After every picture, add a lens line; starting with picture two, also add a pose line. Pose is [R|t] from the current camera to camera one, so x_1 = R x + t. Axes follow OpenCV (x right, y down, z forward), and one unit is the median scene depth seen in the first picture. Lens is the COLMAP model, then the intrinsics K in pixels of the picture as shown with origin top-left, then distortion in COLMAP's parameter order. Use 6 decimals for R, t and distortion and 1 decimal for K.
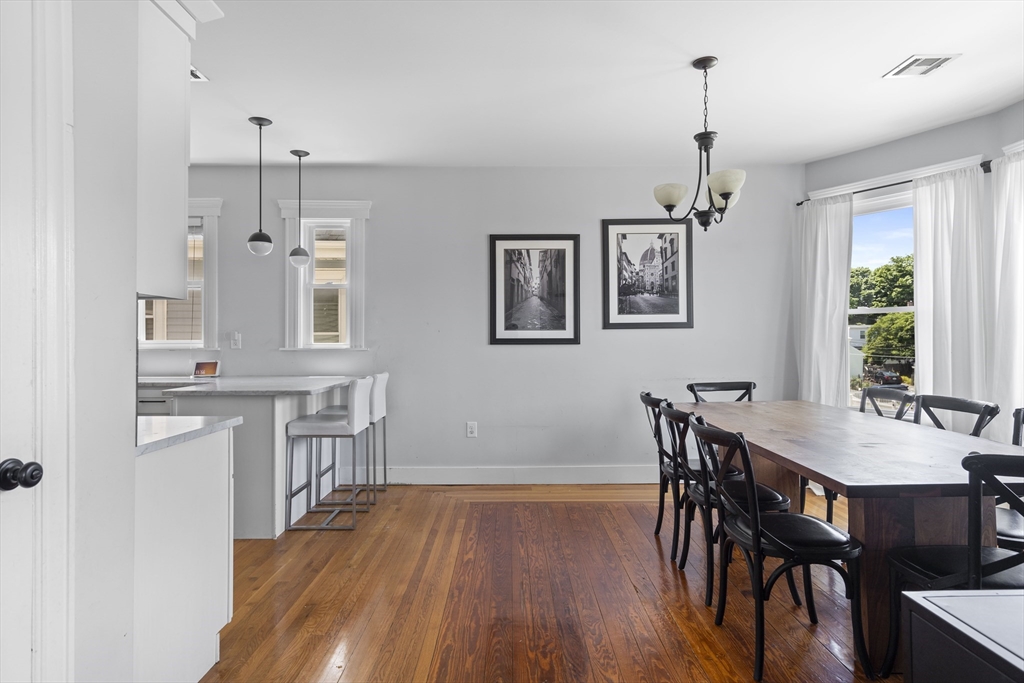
lens RADIAL K [[568.4, 0, 513.9], [0, 568.4, 339.0], [0, 0, 1]] dist [-0.000364, 0.000392]
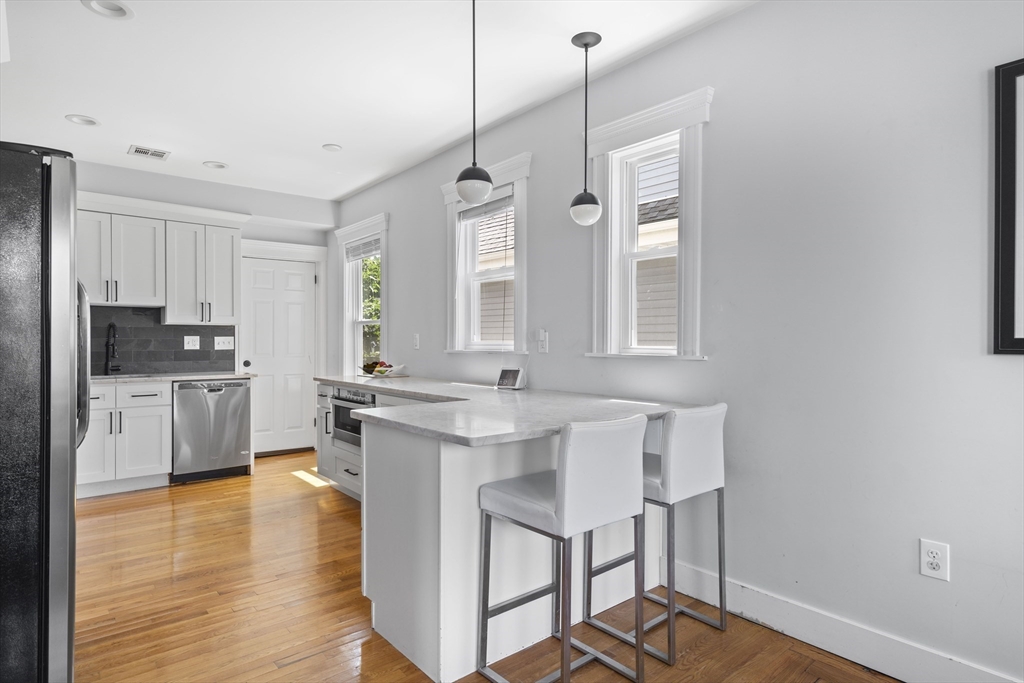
lens RADIAL K [[558.2, 0, 513.2], [0, 558.2, 343.7], [0, 0, 1]] dist [0.003091, 0.000946]
pose [[0.644839, 0.005960, -0.764295, 0.038780], [-0.002668, 0.999981, 0.005546, 0.001585], [0.764314, -0.001537, 0.644843, 0.514247]]
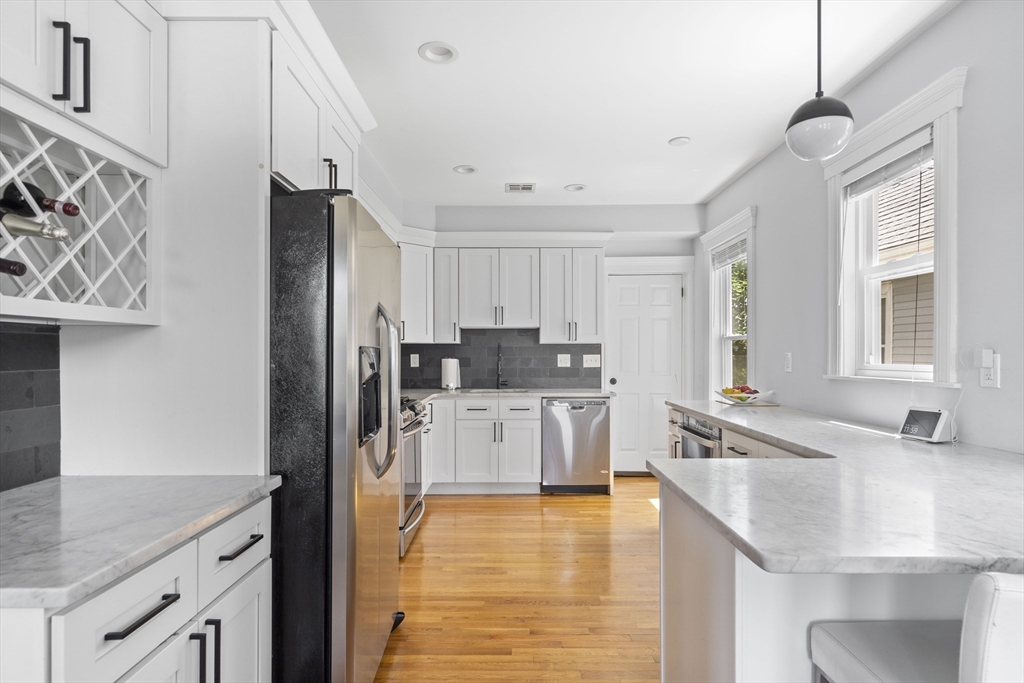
lens RADIAL K [[557.3, 0, 512.7], [0, 557.3, 354.9], [0, 0, 1]] dist [0.001380, 0.000641]
pose [[0.002859, 0.005677, -0.999980, -0.050297], [0.000609, 0.999984, 0.005679, -0.011378], [0.999996, -0.000625, 0.002856, 0.633749]]
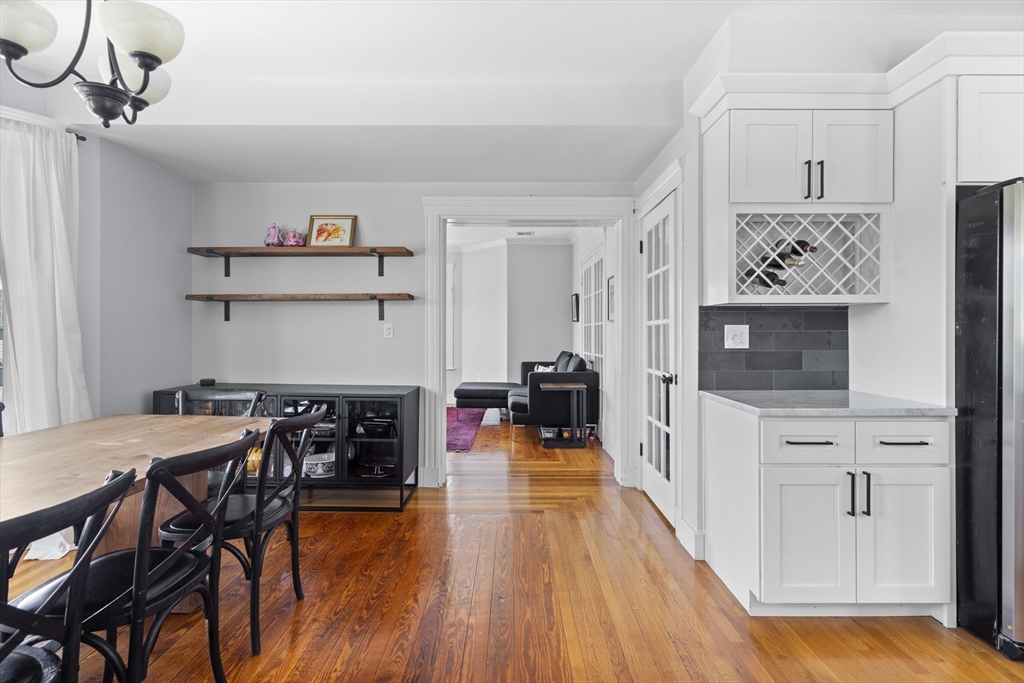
lens RADIAL K [[497.0, 0, 516.4], [0, 497.0, 342.4], [0, 0, 1]] dist [-0.001235, 0.000186]
pose [[-0.999982, 0.005442, -0.002571, -0.025372], [0.005401, 0.999861, 0.015755, 0.002599], [0.002656, 0.015741, -0.999873, 0.917464]]
